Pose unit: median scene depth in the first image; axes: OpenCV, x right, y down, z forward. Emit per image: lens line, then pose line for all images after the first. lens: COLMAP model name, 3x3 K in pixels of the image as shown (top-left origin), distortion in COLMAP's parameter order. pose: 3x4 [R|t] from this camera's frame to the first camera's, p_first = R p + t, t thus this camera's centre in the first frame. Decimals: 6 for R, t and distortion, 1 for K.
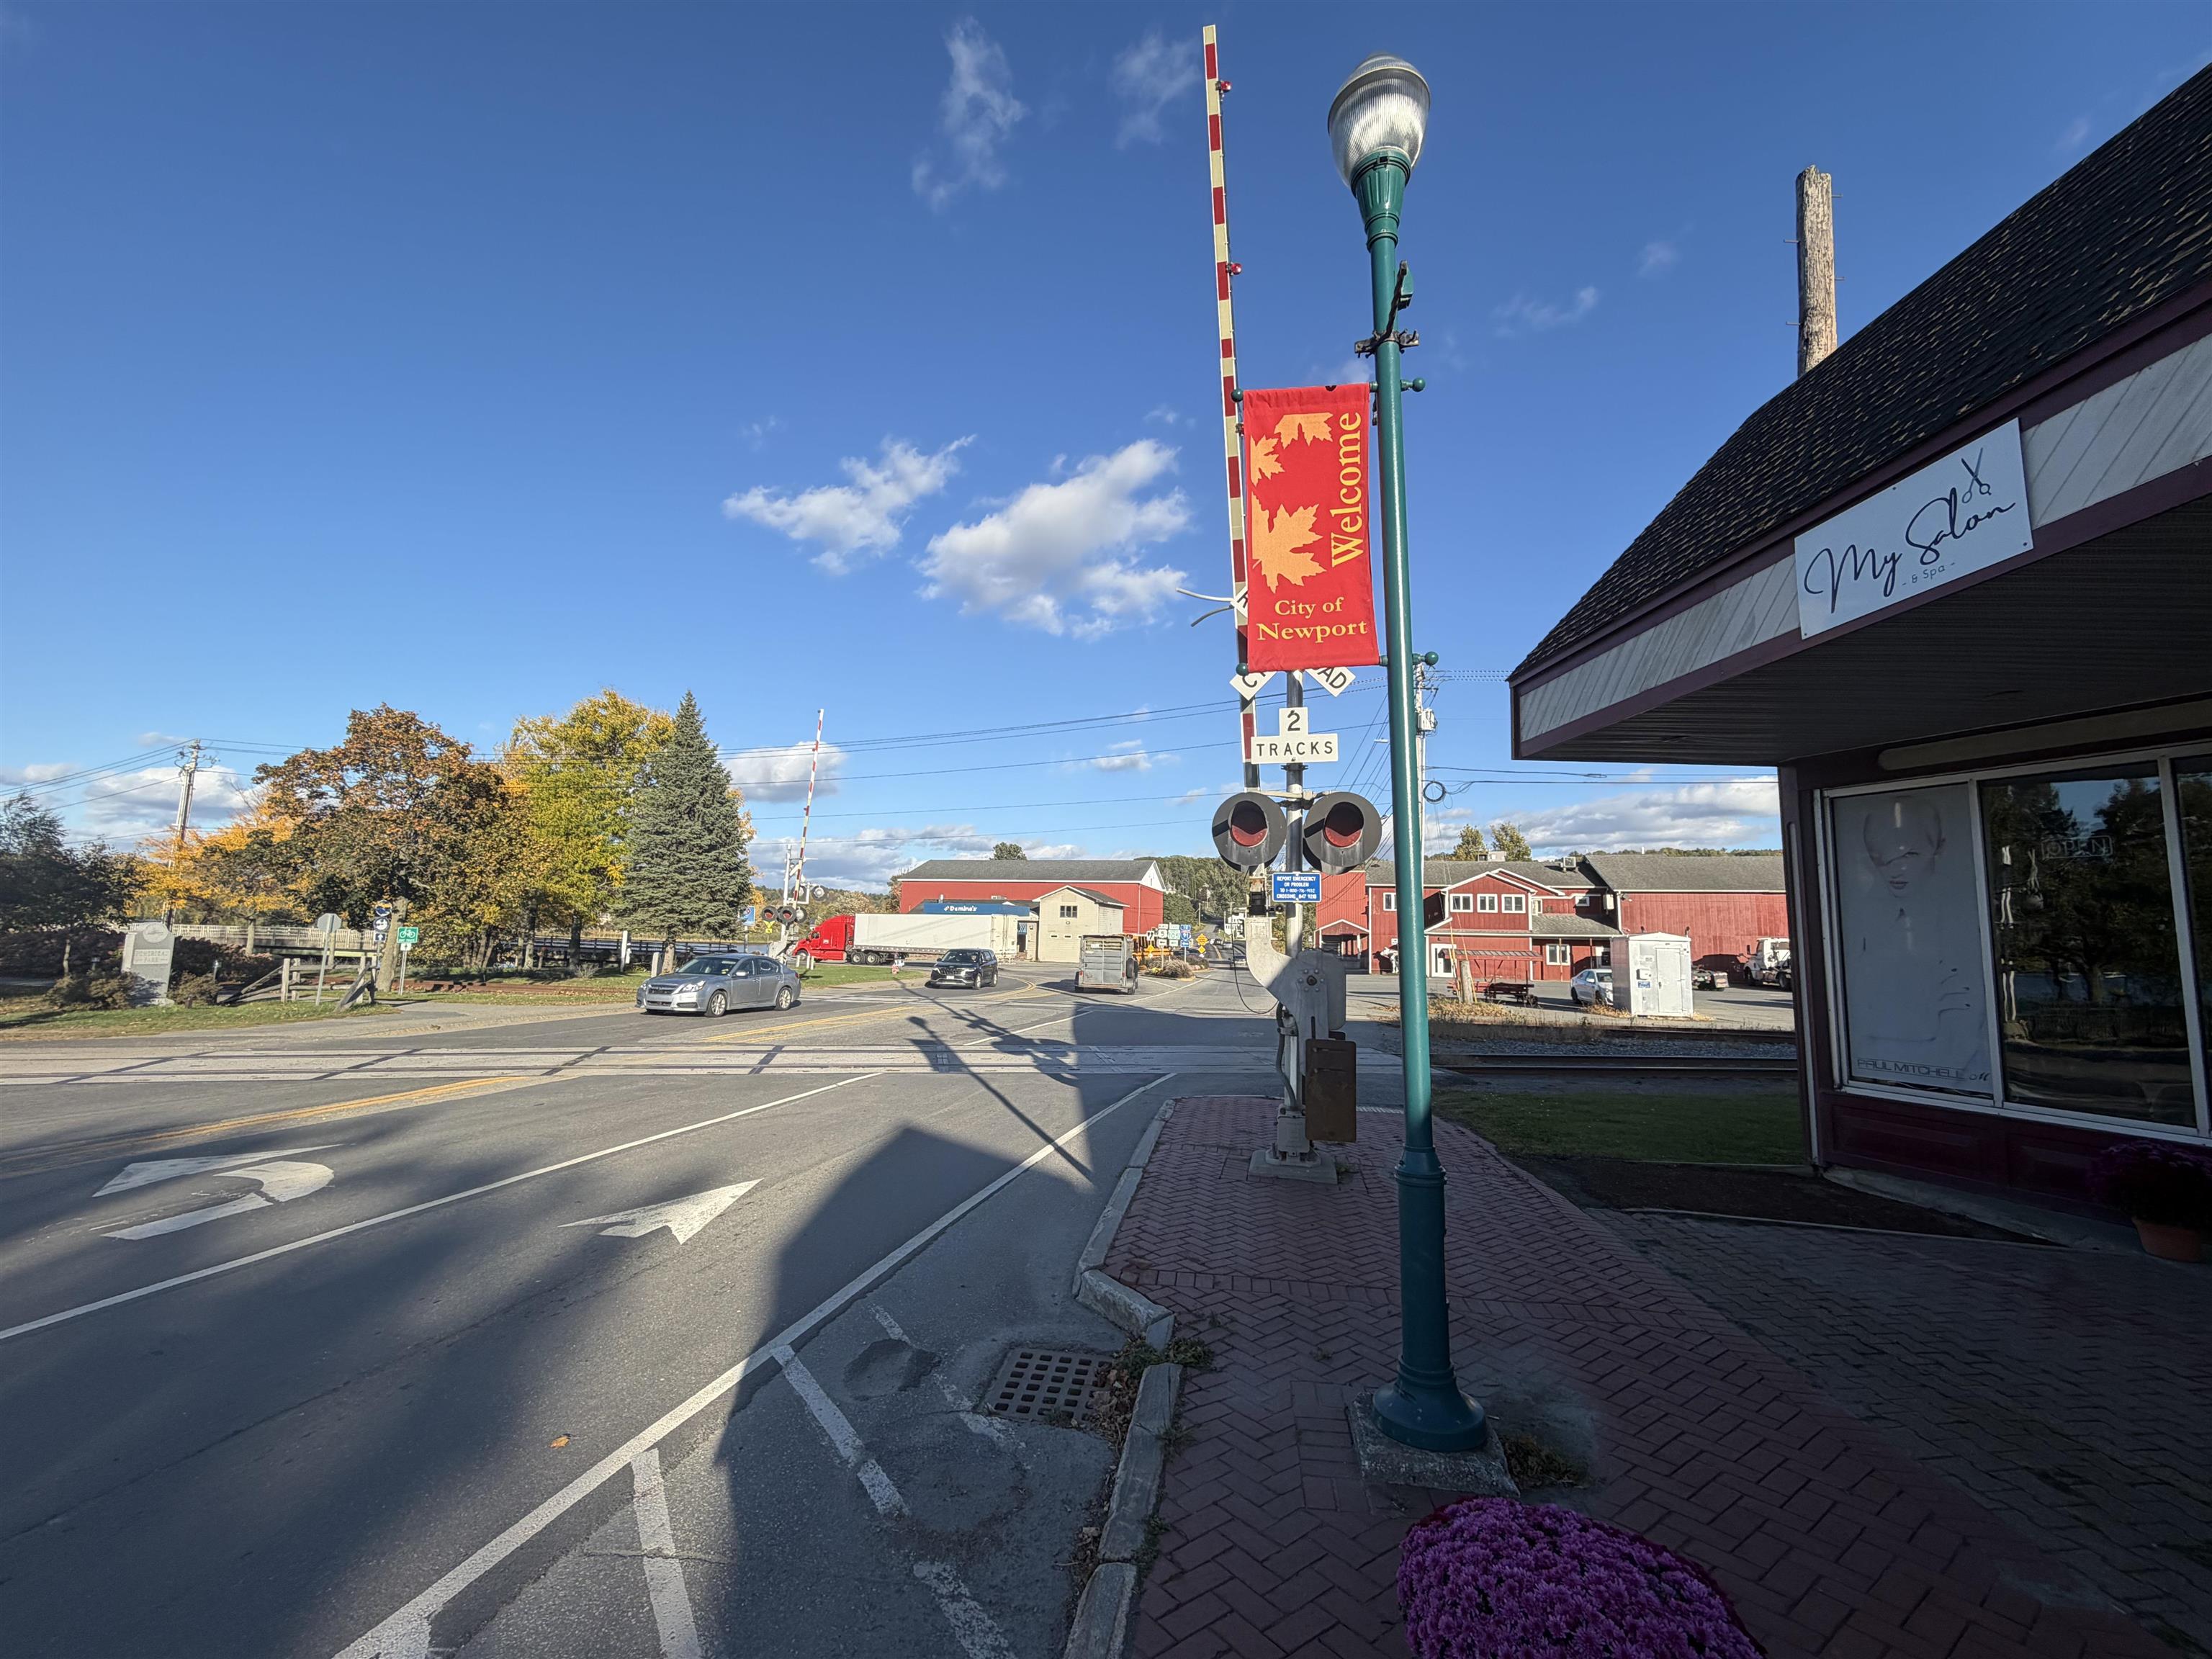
lens RADIAL K [[926.5, 0, 1106.0], [0, 926.5, 829.5], [0, 0, 1]] dist [0.001373, -0.001080]
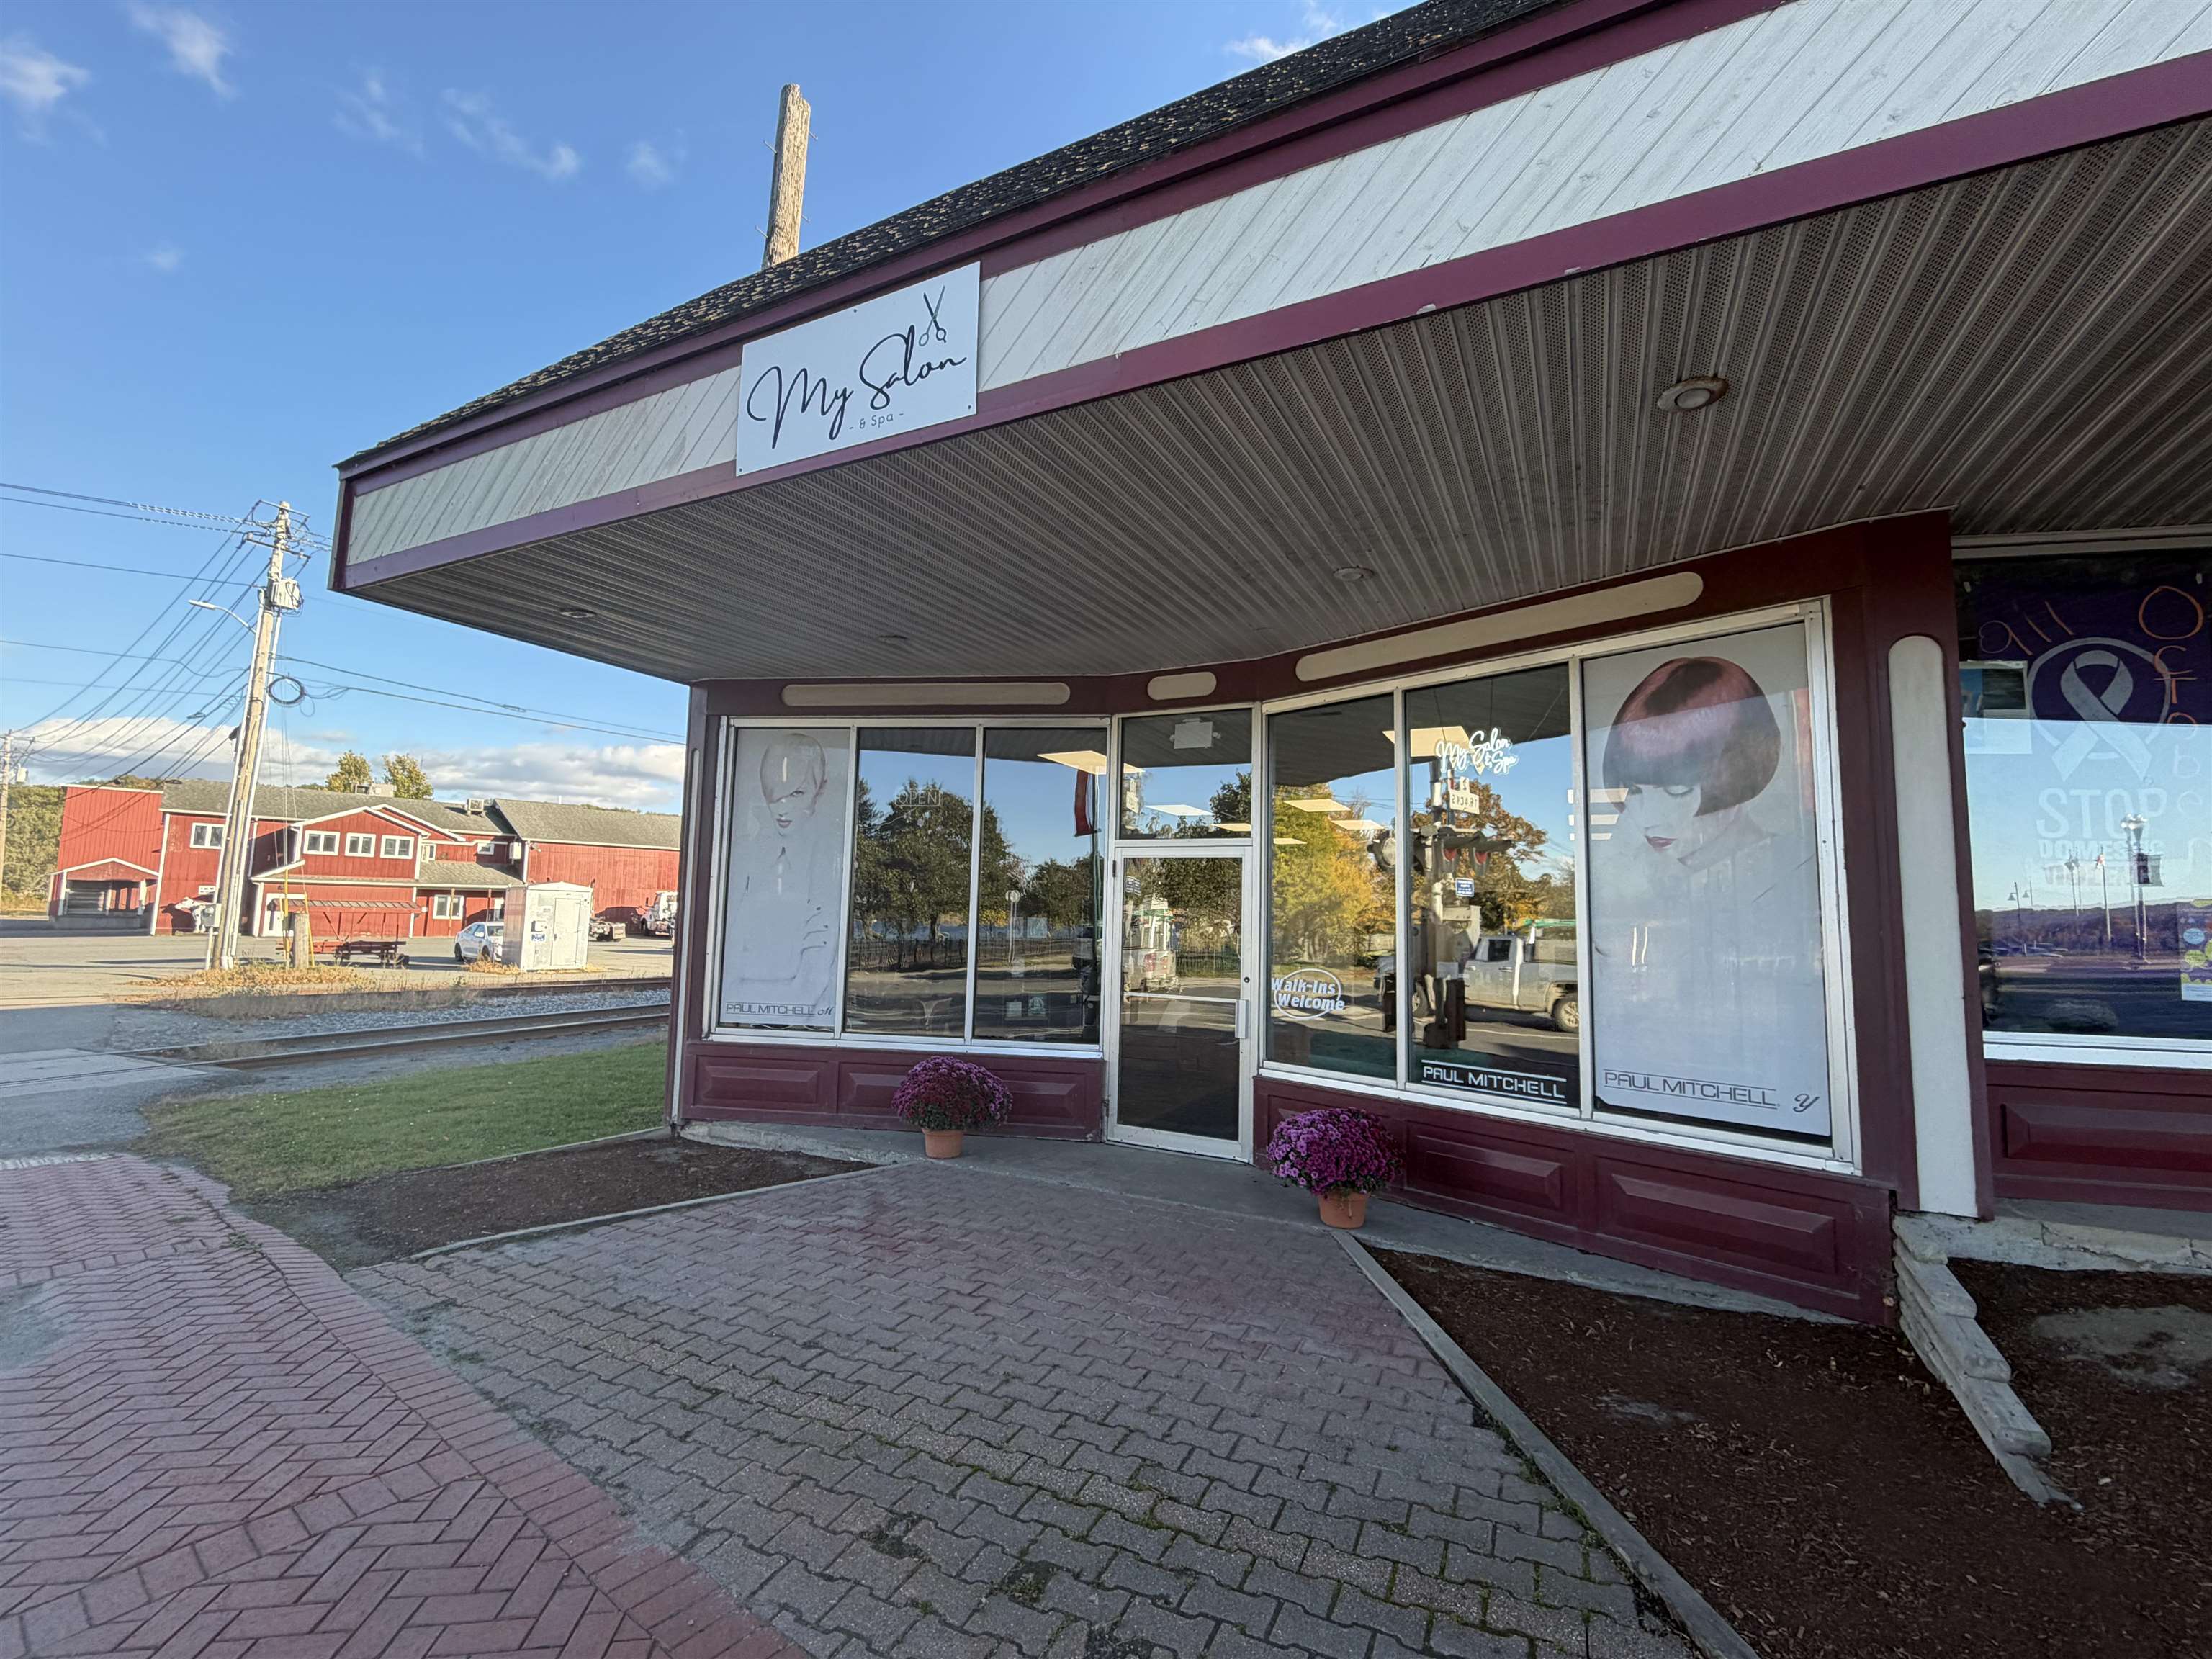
lens RADIAL K [[926.5, 0, 1106.0], [0, 926.5, 829.5], [0, 0, 1]] dist [0.001373, -0.001080]
pose [[0.489116, 0.070645, 0.869353, 0.148597], [-0.113167, 0.993430, -0.017058, 0.038840], [-0.864846, -0.090039, 0.493897, 0.192608]]
